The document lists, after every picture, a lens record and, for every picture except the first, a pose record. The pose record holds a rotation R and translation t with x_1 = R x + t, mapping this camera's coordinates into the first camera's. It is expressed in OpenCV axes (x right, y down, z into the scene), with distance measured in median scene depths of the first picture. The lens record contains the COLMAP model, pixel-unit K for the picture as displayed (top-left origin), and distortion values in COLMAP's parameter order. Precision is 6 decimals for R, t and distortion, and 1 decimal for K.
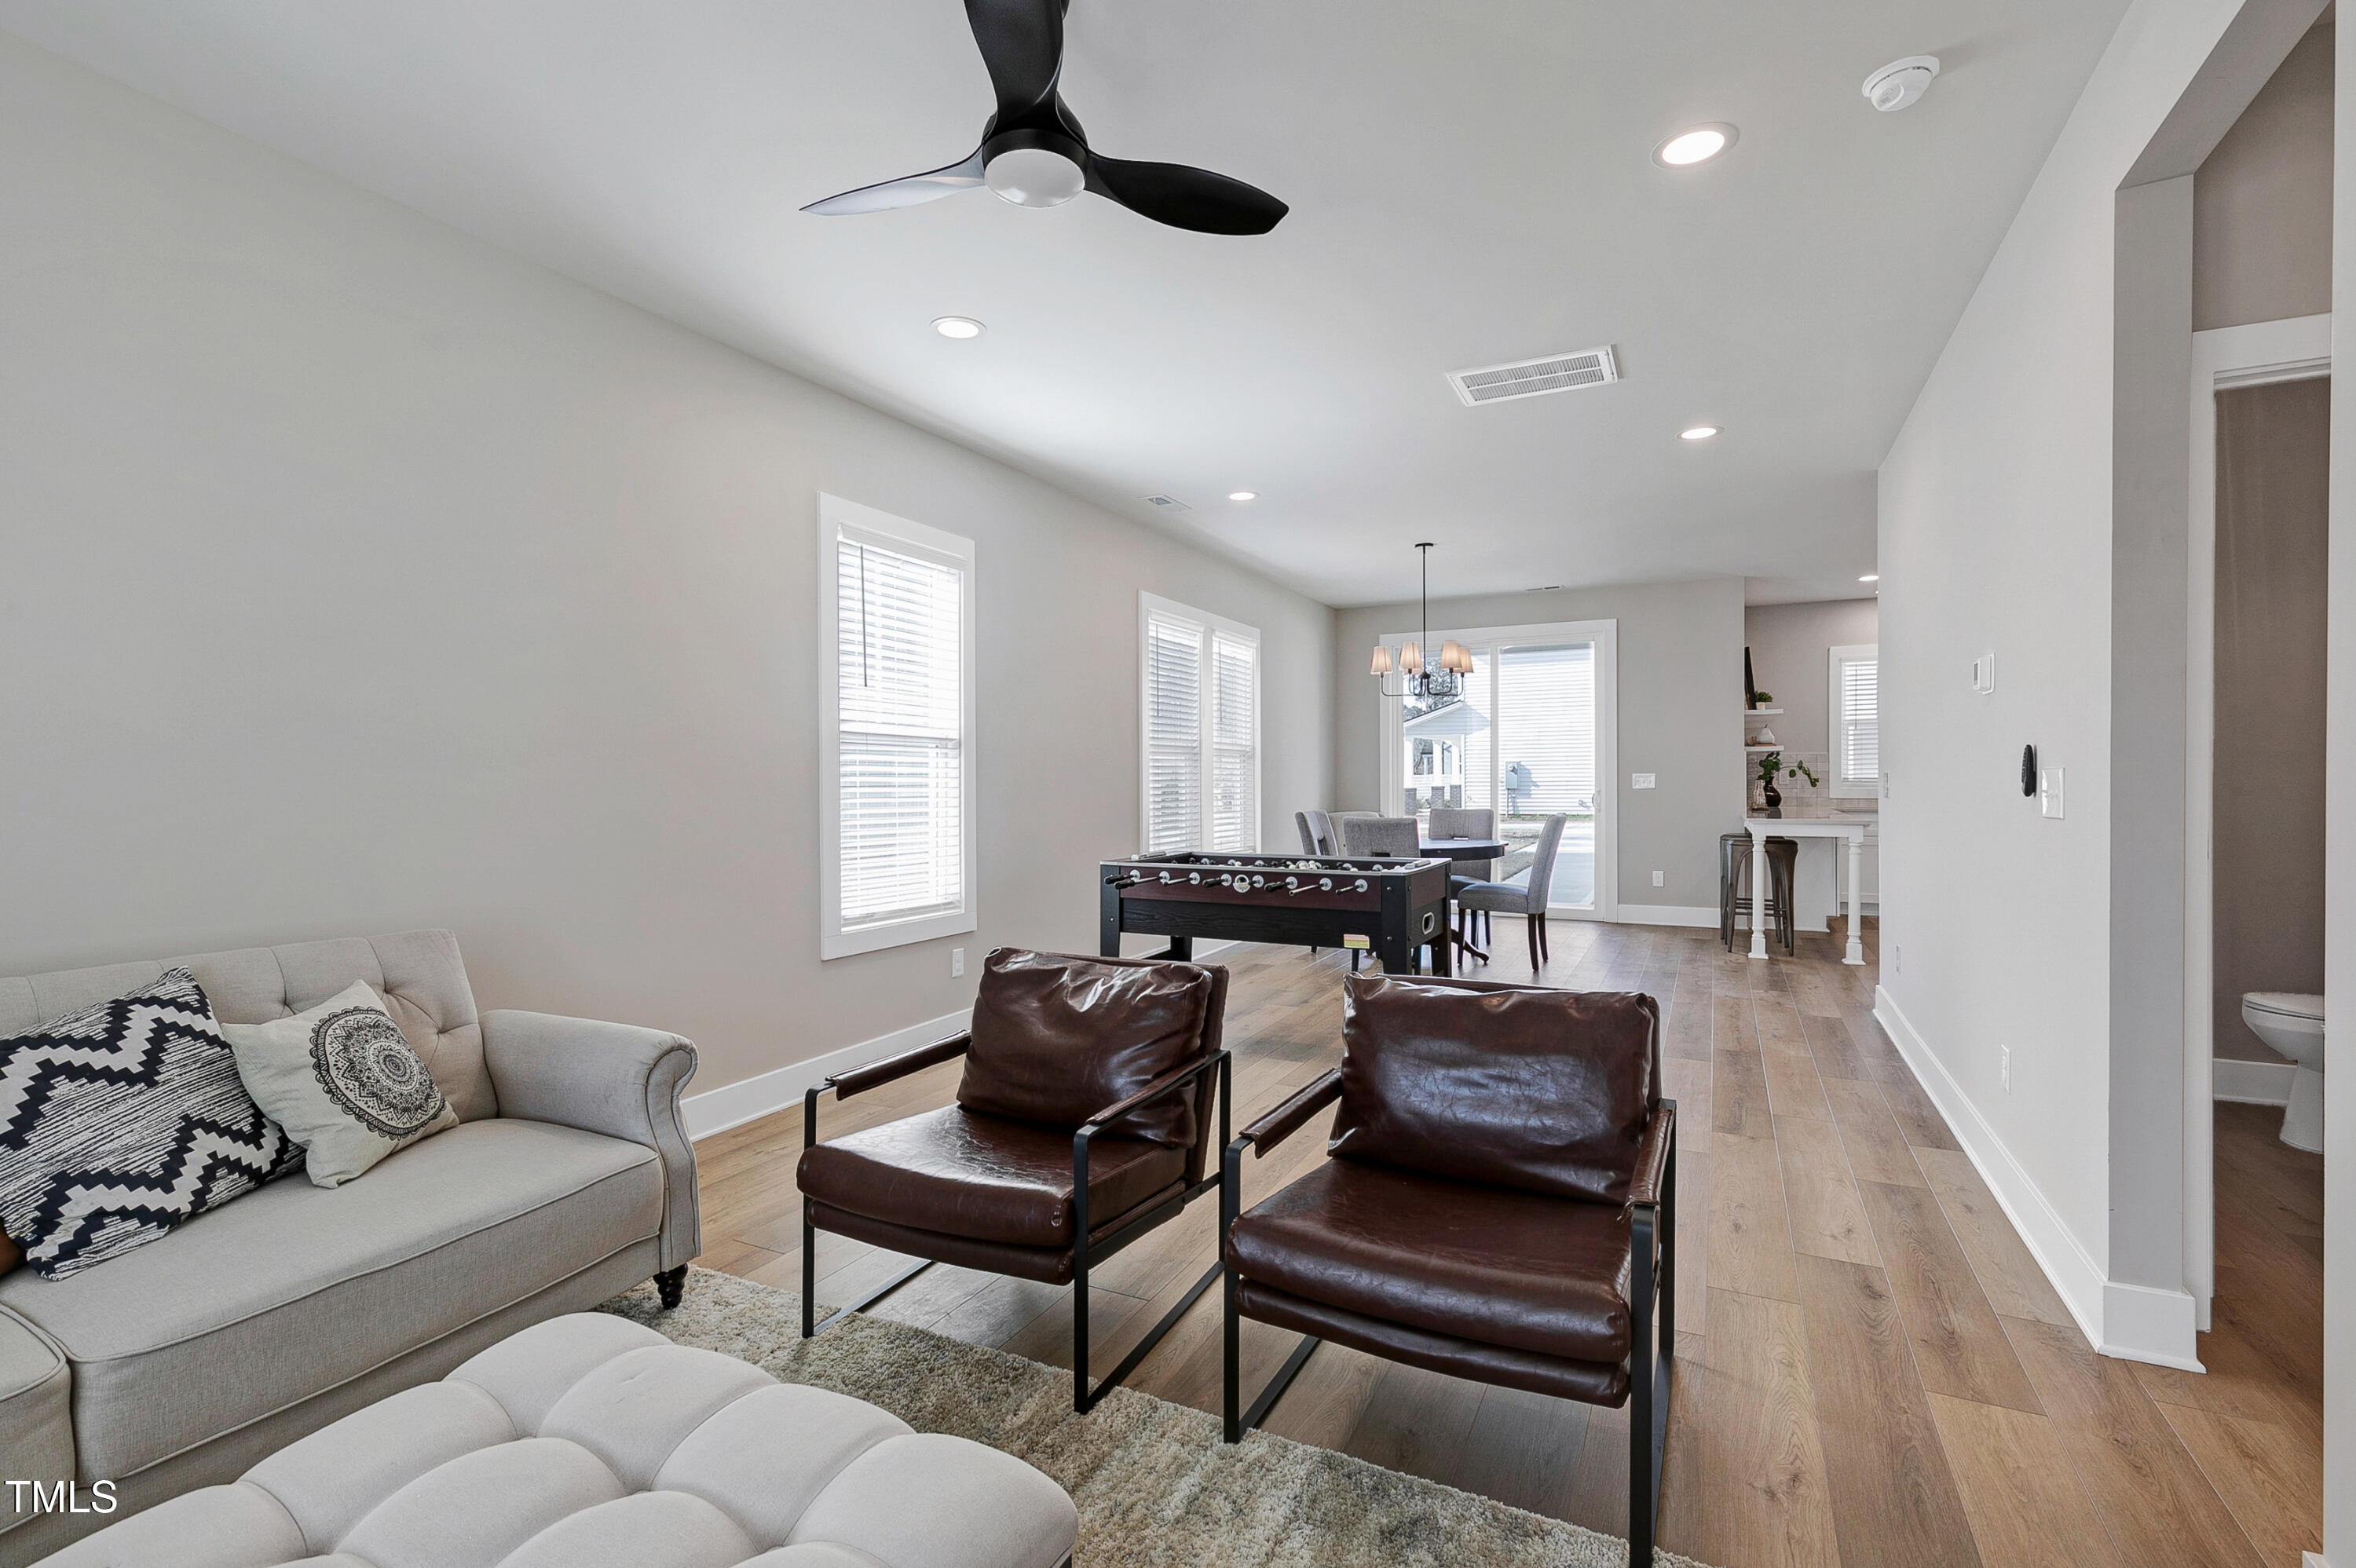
lens RADIAL K [[1061.9, 0, 1176.4], [0, 1061.9, 776.1], [0, 0, 1]] dist [0.004198, -0.000106]
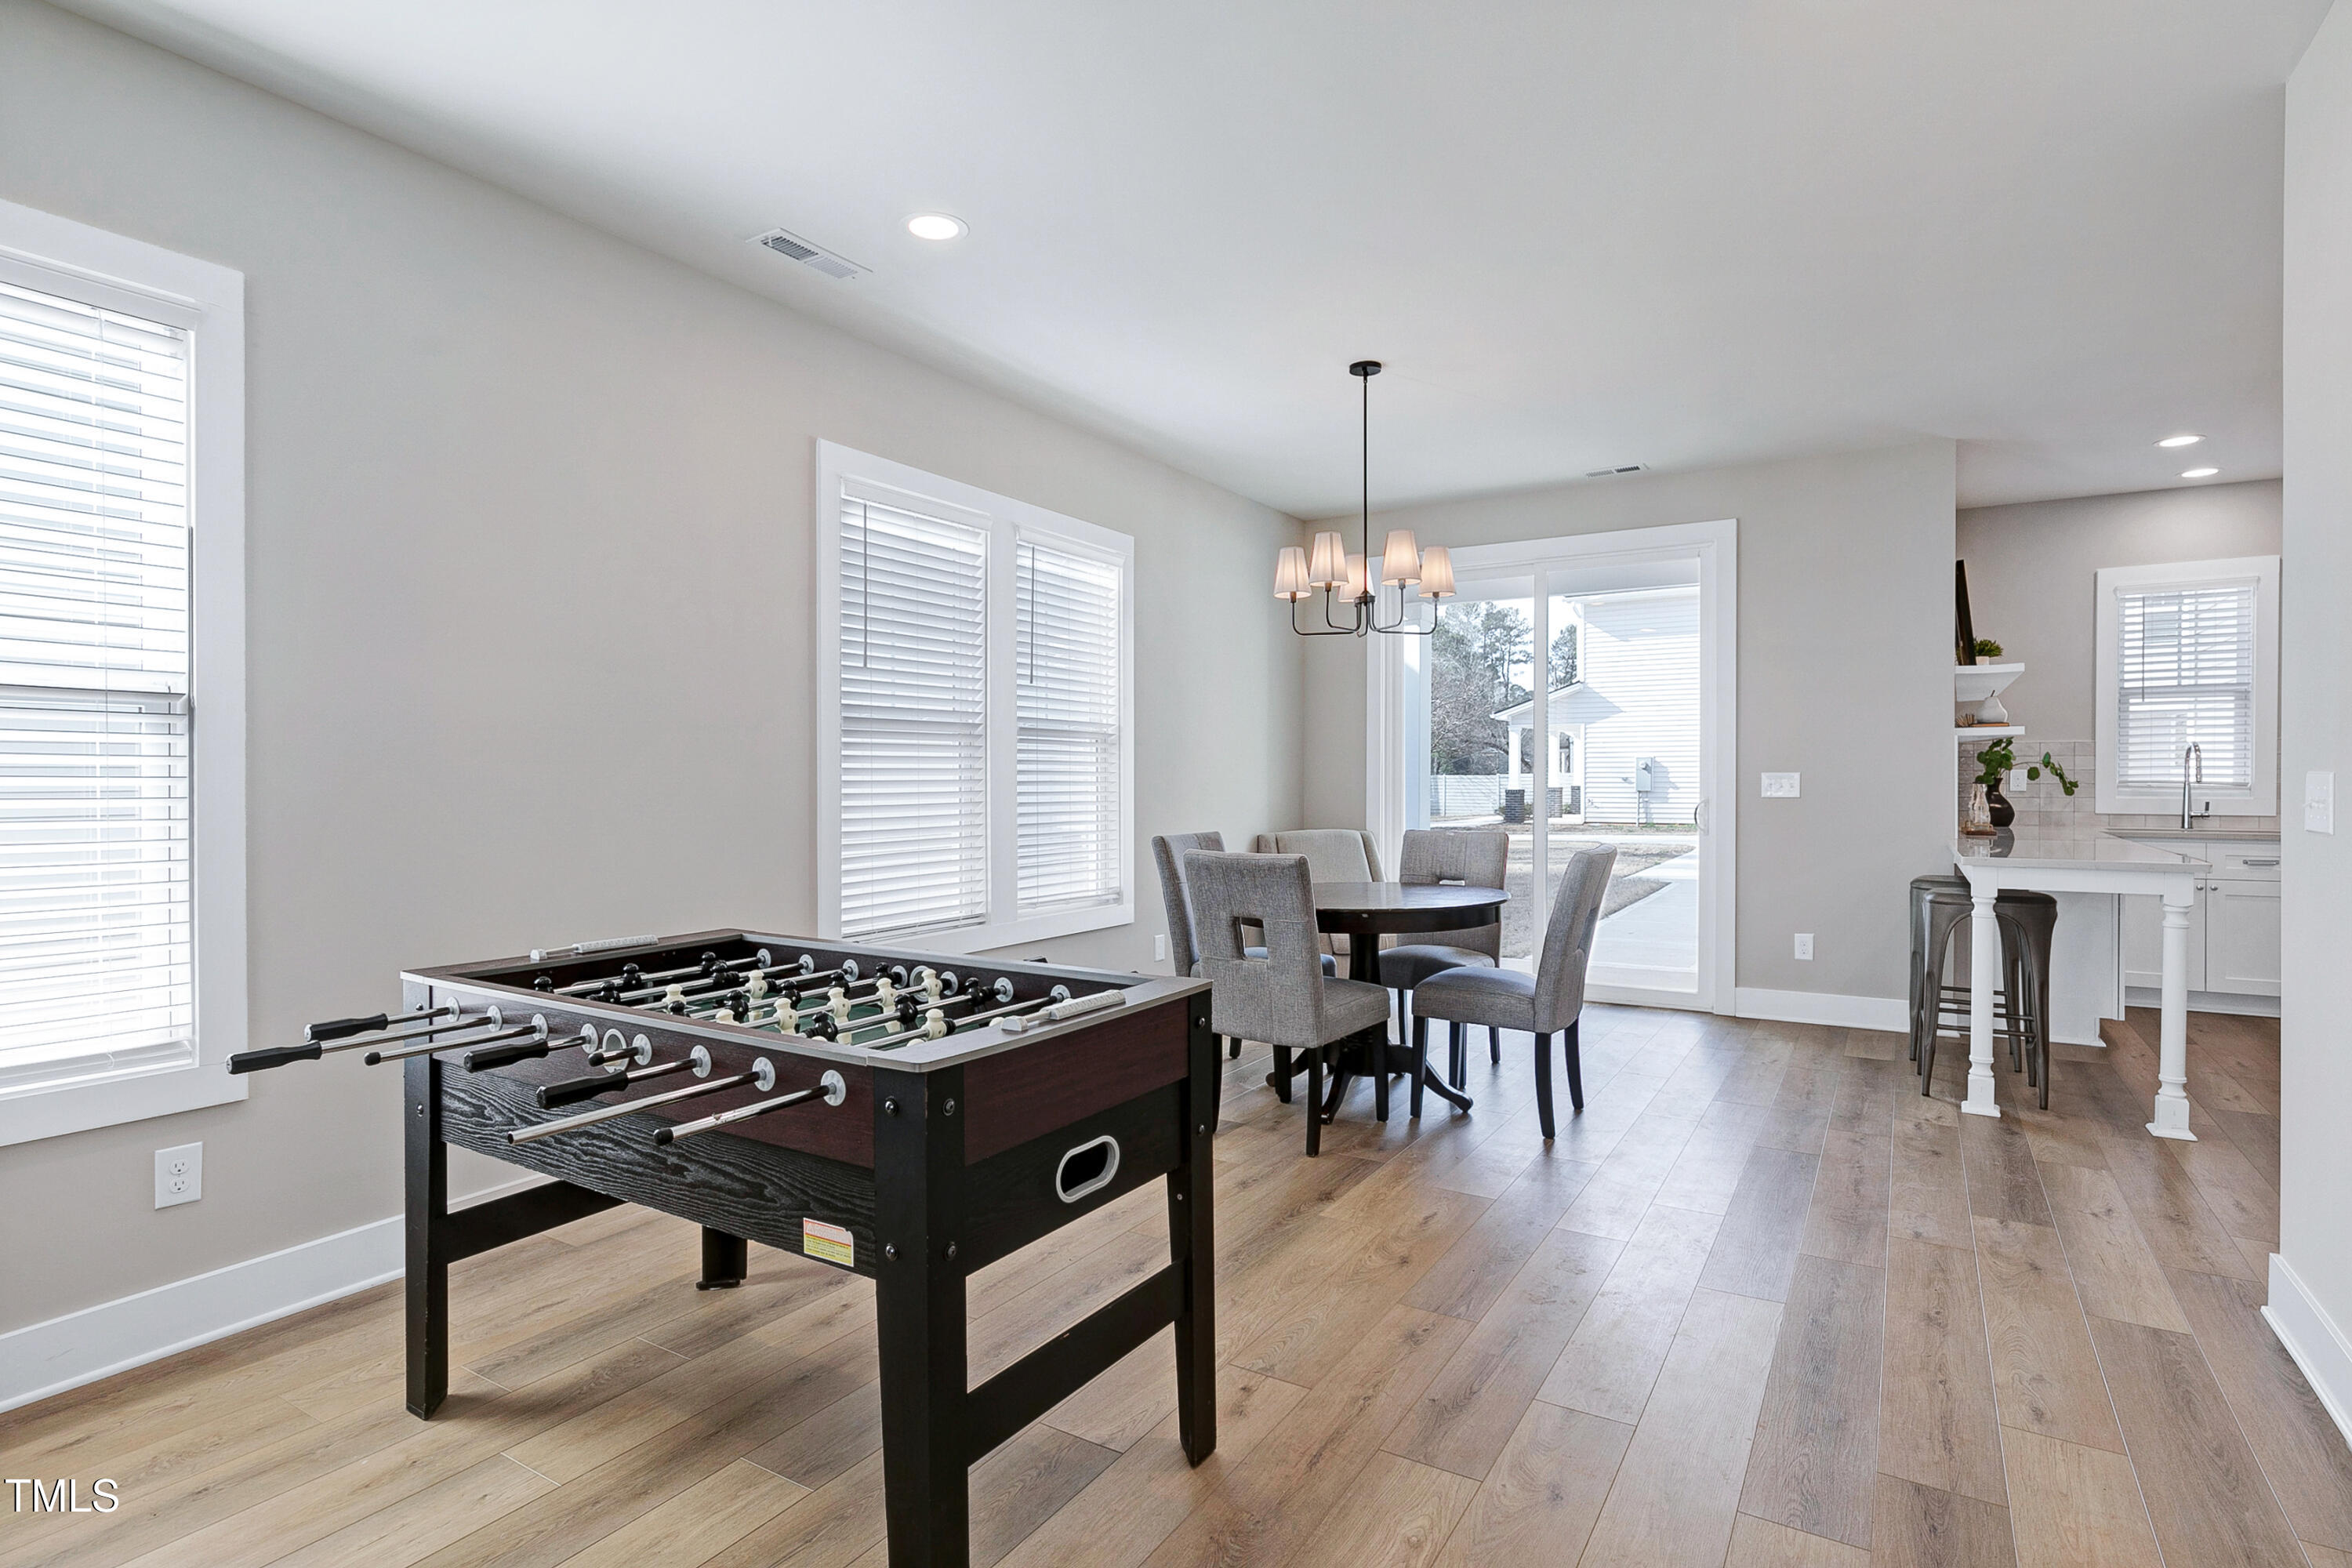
lens RADIAL K [[1202.2, 0, 1172.8], [0, 1202.2, 777.5], [0, 0, 1]] dist [-0.002055, -0.000876]
pose [[0.996627, 0.003563, -0.081984, 0.157276], [-0.003302, 0.999989, 0.003312, -0.000840], [0.081994, -0.003030, 0.996628, 0.301603]]
